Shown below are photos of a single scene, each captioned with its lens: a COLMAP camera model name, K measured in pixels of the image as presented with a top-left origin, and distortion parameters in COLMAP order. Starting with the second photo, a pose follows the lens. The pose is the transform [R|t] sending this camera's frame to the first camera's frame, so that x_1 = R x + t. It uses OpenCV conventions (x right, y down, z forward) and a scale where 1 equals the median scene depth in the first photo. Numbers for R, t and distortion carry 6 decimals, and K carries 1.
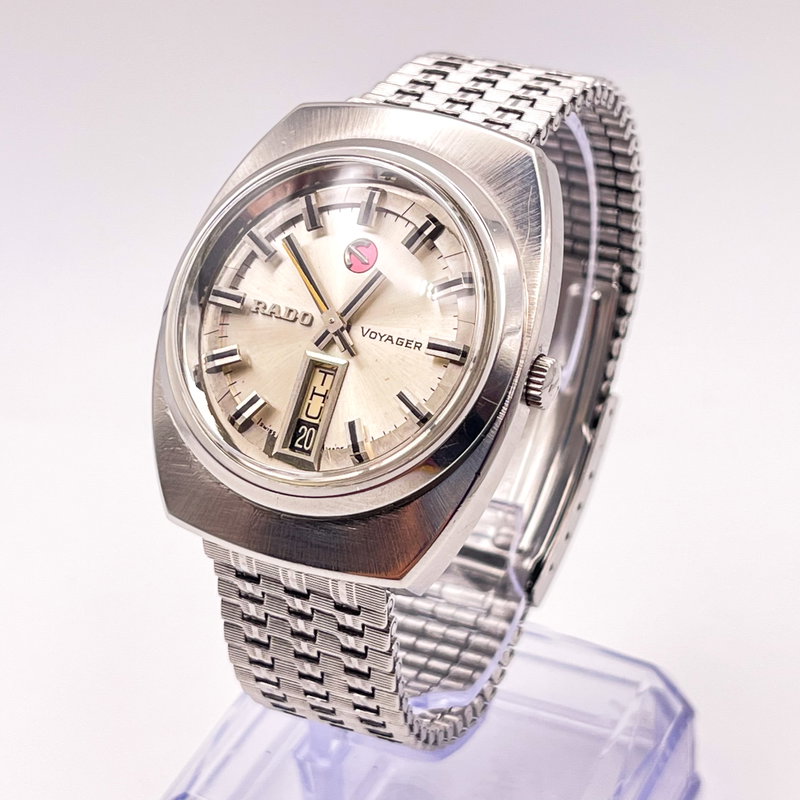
lens RADIAL K [[2047.5, 0, 368.2], [0, 2047.5, 400.8], [0, 0, 1]] dist [0.552533, -7.319782]
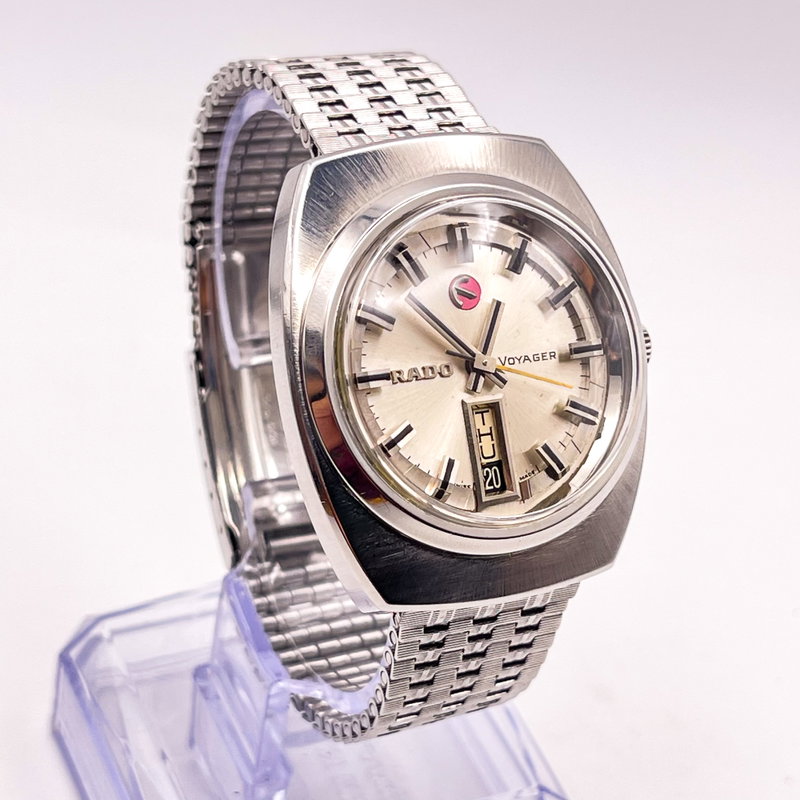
lens RADIAL K [[2042.1, 0, 399.9], [0, 2042.1, 409.4], [0, 0, 1]] dist [0.621337, -6.676548]
pose [[0.607501, -0.382649, 0.696076, -0.746528], [0.261534, 0.923813, 0.279587, -0.307302], [-0.750028, 0.012198, 0.661293, 0.350113]]
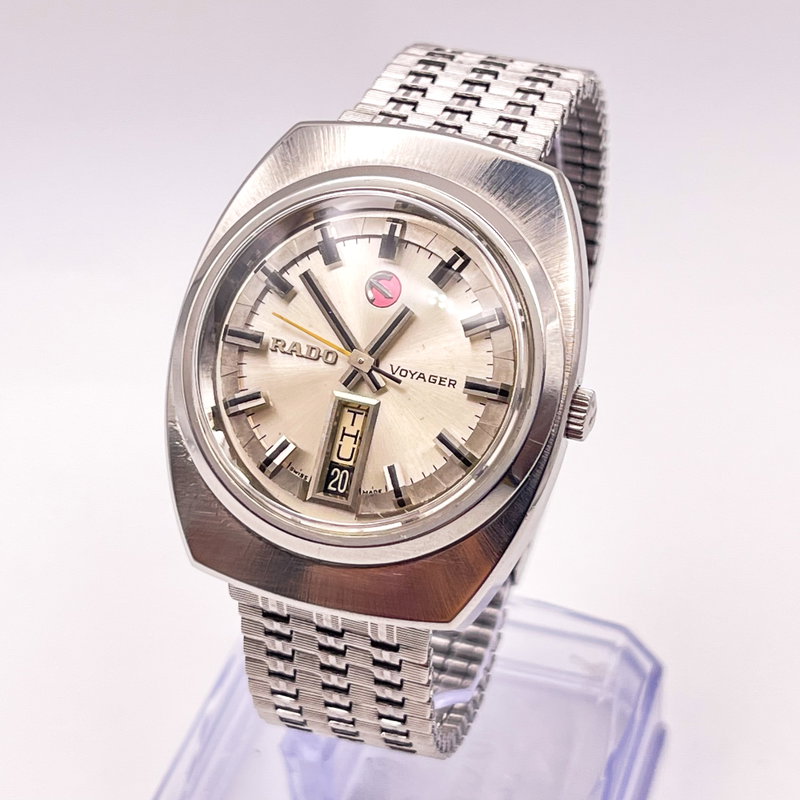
lens RADIAL K [[2042.1, 0, 399.9], [0, 2042.1, 409.4], [0, 0, 1]] dist [0.621337, -6.676548]
pose [[0.988168, -0.063238, 0.139731, -0.133643], [0.048523, 0.993148, 0.106318, -0.115883], [-0.145497, -0.098280, 0.984465, 0.038977]]
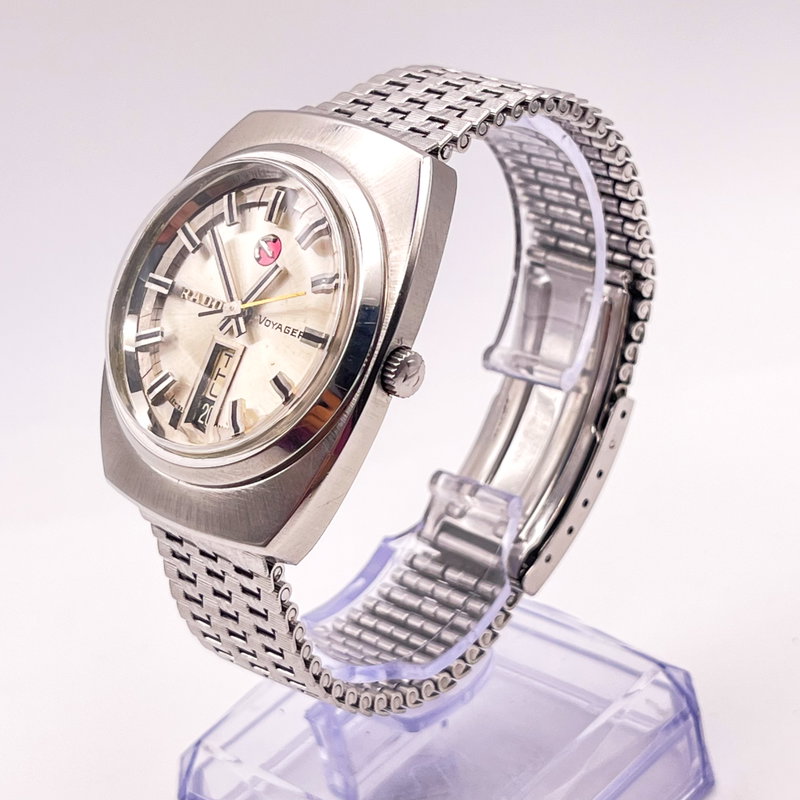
lens RADIAL K [[2042.1, 0, 399.9], [0, 2042.1, 409.4], [0, 0, 1]] dist [0.621337, -6.676548]
pose [[0.962536, 0.050113, -0.266483, 0.355905], [-0.050551, 0.998708, 0.005221, 0.004496], [0.266400, 0.008445, 0.963826, -0.032220]]
